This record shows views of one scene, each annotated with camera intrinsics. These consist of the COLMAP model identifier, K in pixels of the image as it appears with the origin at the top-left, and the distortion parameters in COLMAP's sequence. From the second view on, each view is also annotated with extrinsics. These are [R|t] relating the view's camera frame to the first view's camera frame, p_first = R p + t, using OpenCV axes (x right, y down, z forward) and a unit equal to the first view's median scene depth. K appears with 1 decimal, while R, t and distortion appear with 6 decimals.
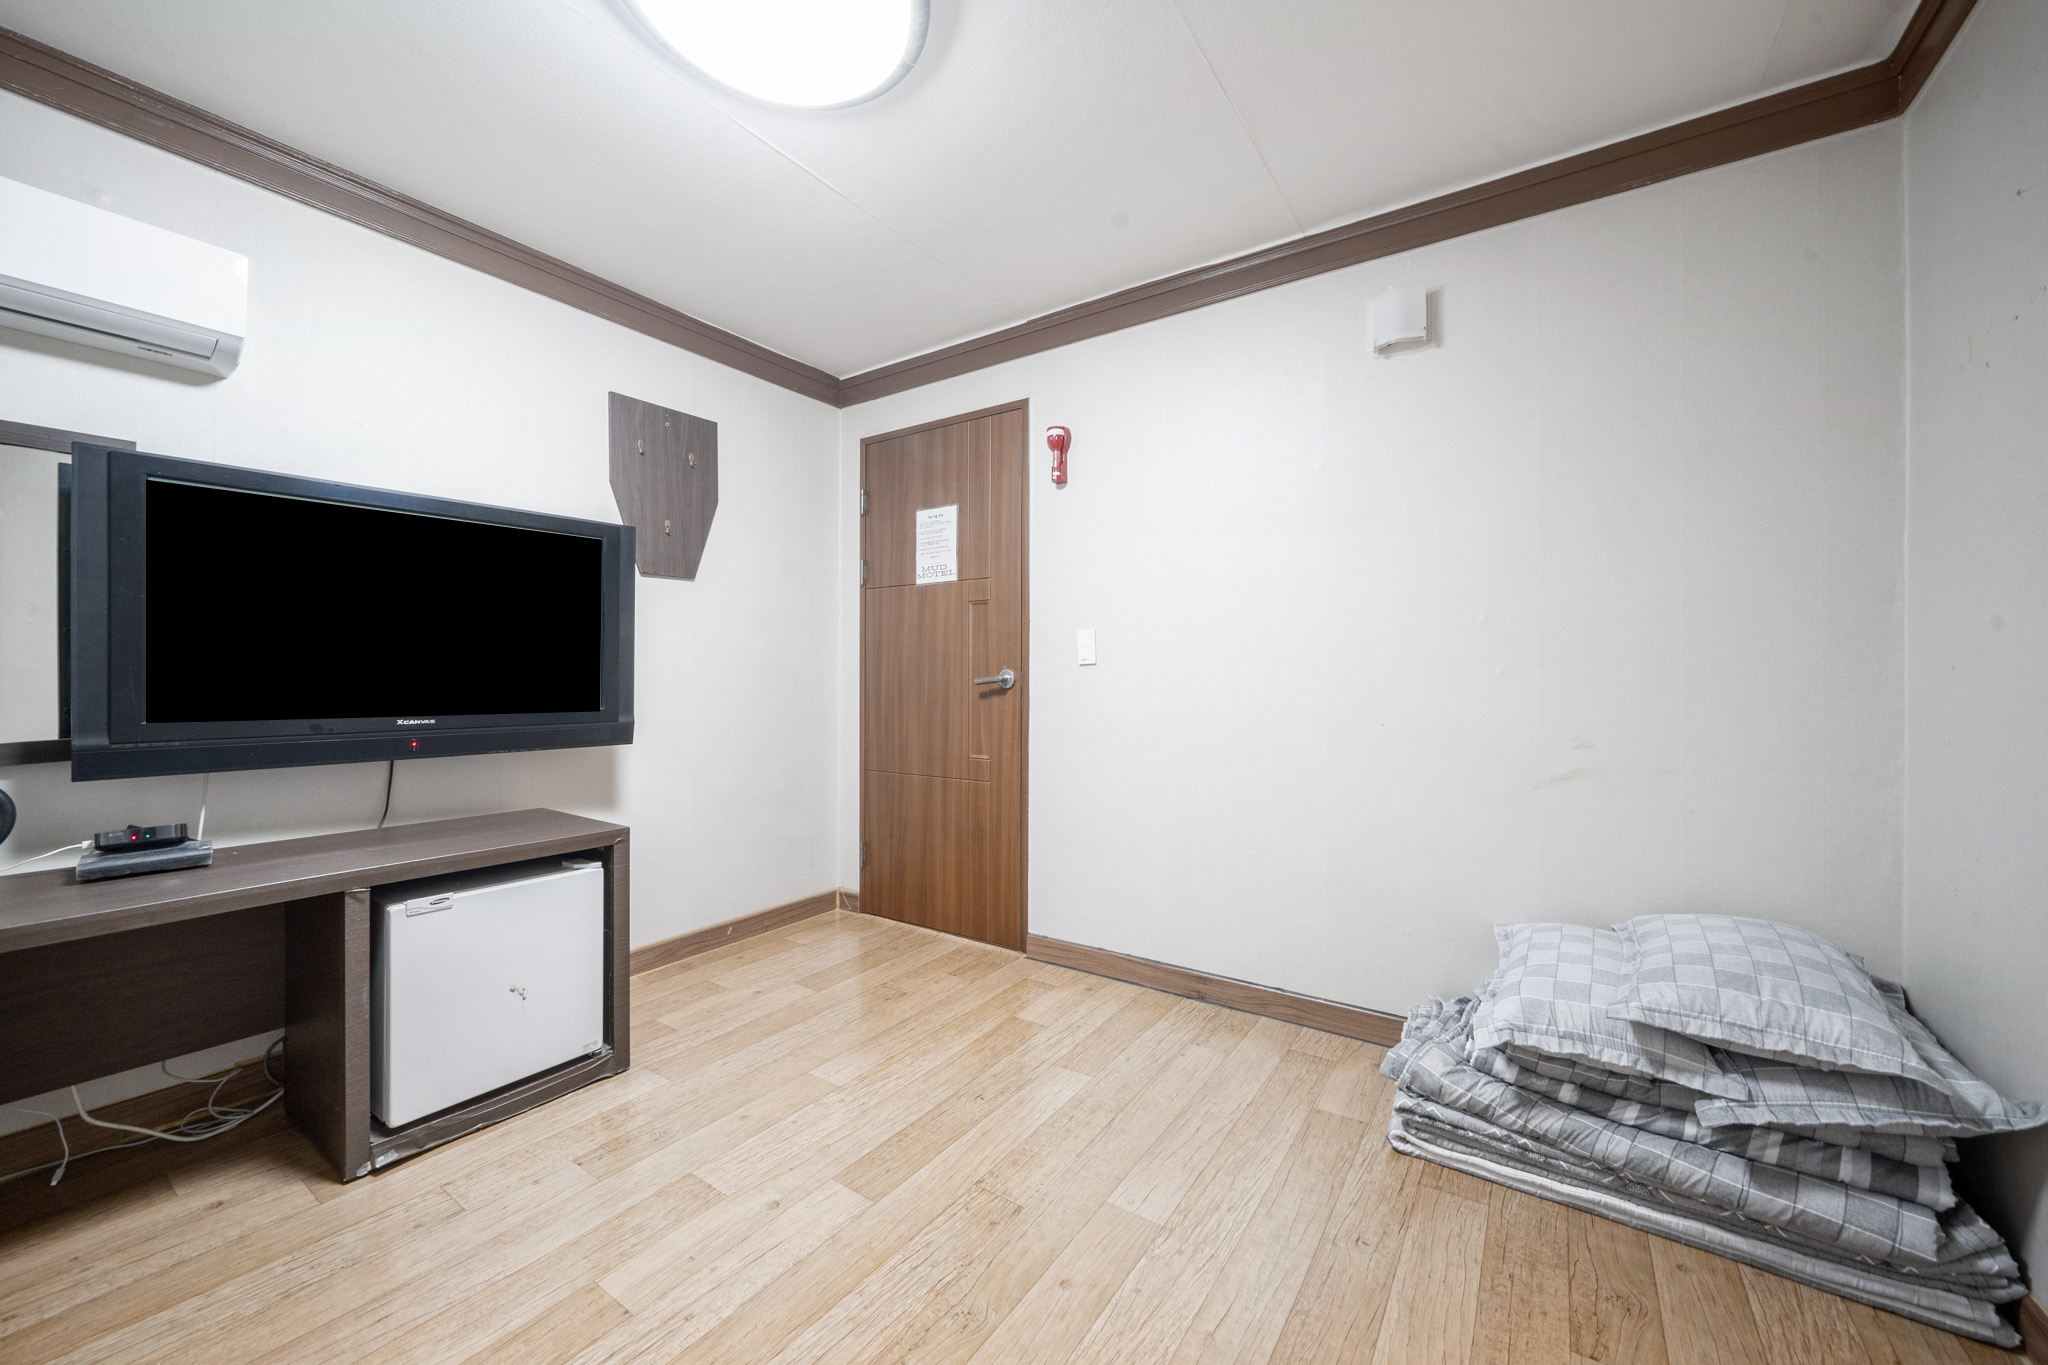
lens RADIAL K [[777.0, 0, 1023.8], [0, 777.0, 669.2], [0, 0, 1]] dist [-0.002445, -0.000139]
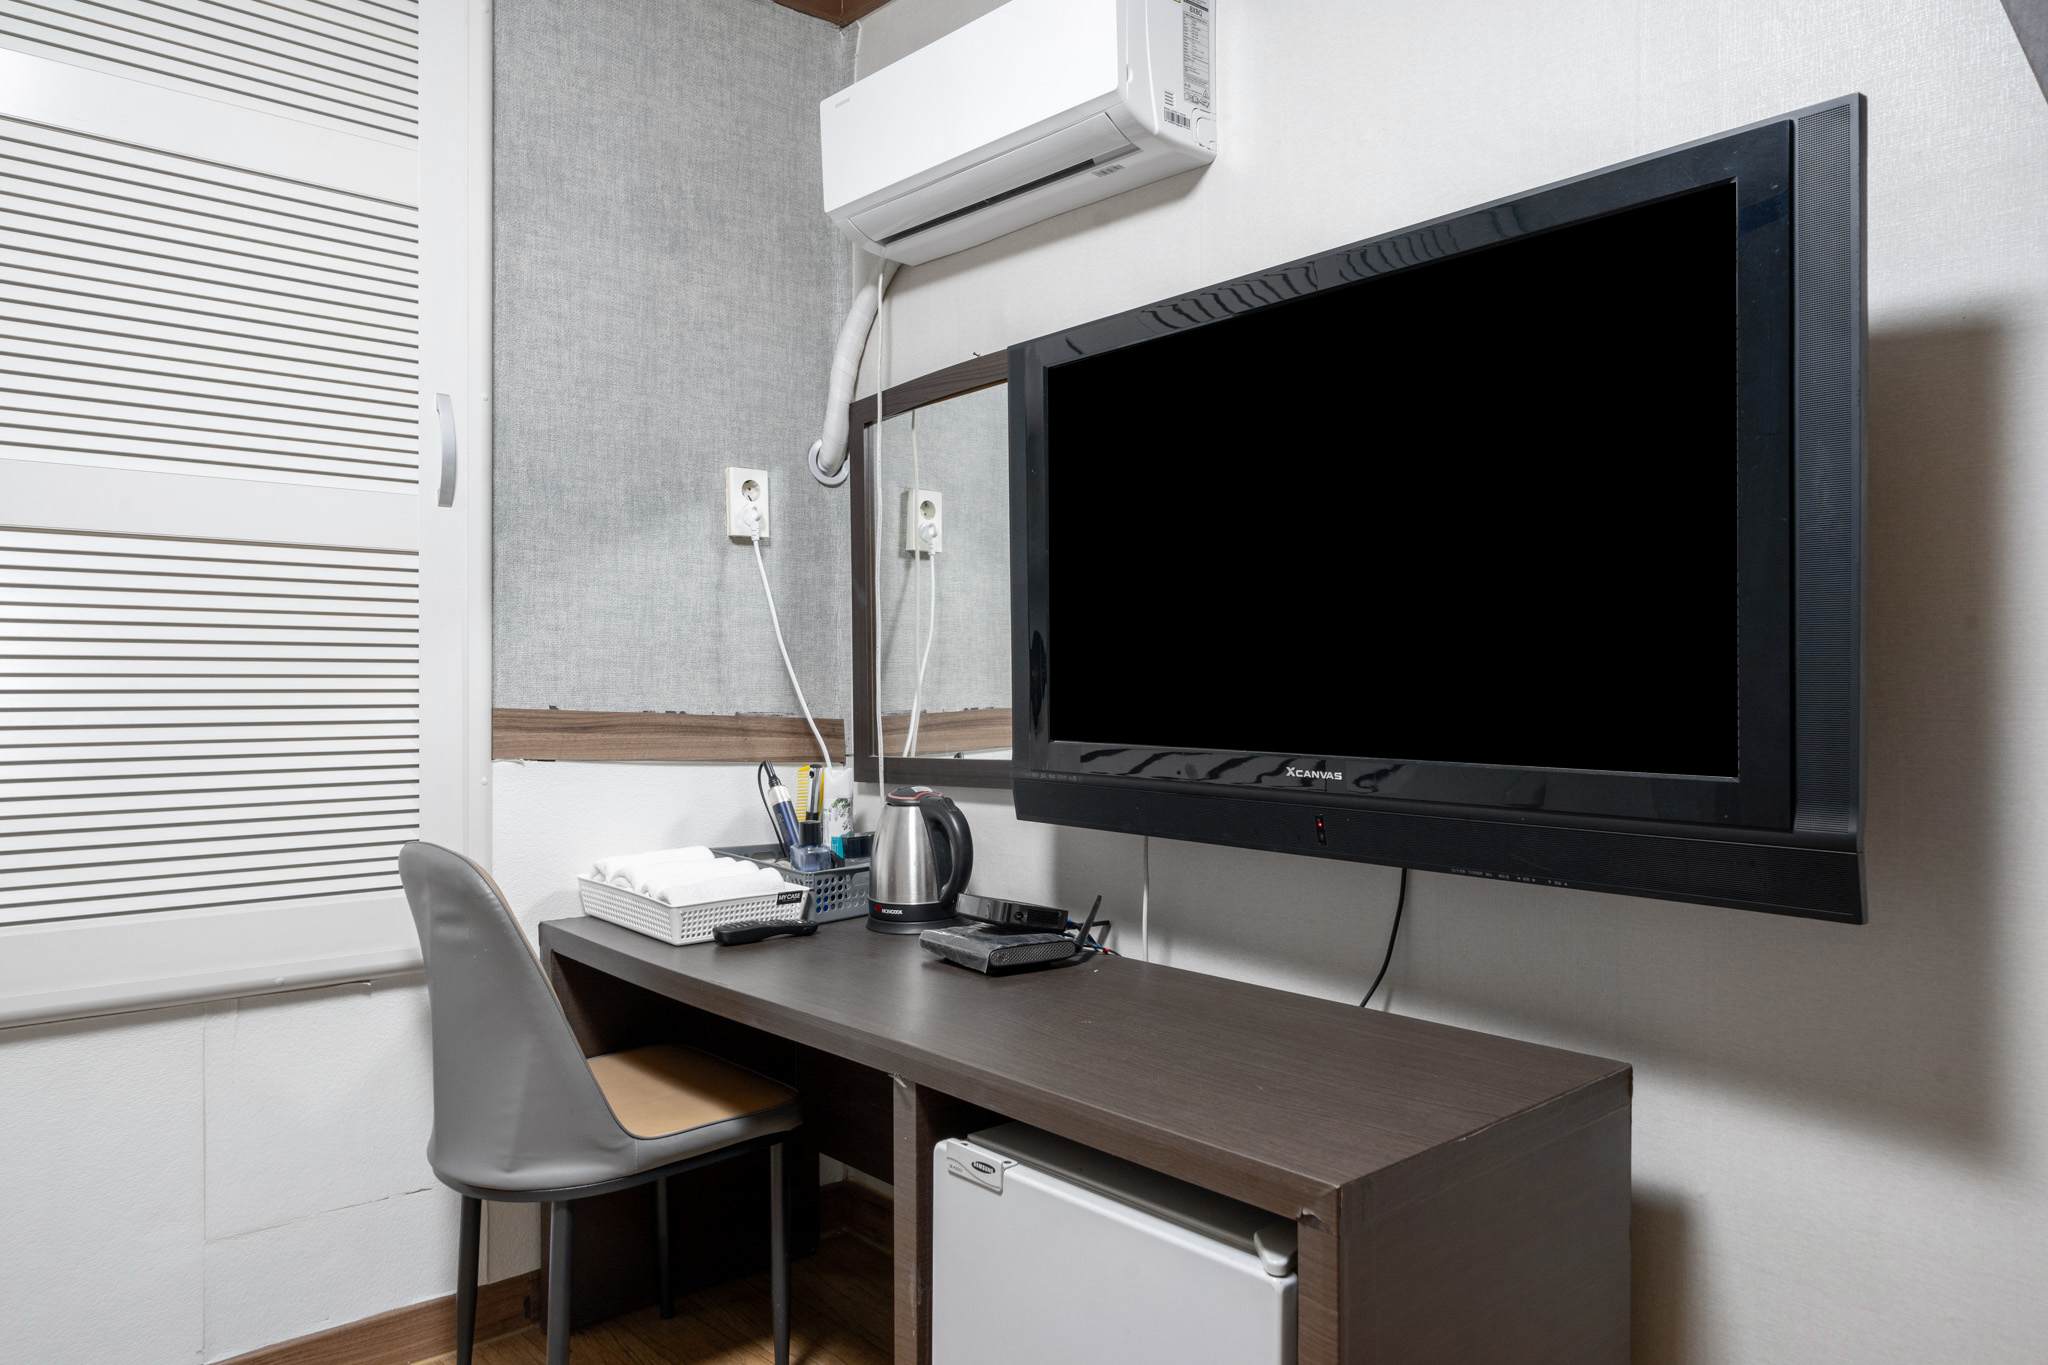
lens RADIAL K [[1387.3, 0, 1022.0], [0, 1387.3, 679.0], [0, 0, 1]] dist [0.000530, -0.000044]
pose [[-0.243239, 0.006878, -0.969942, 0.021877], [-0.005550, 0.999949, 0.008483, 0.004714], [0.969950, 0.007446, -0.243189, 1.228407]]
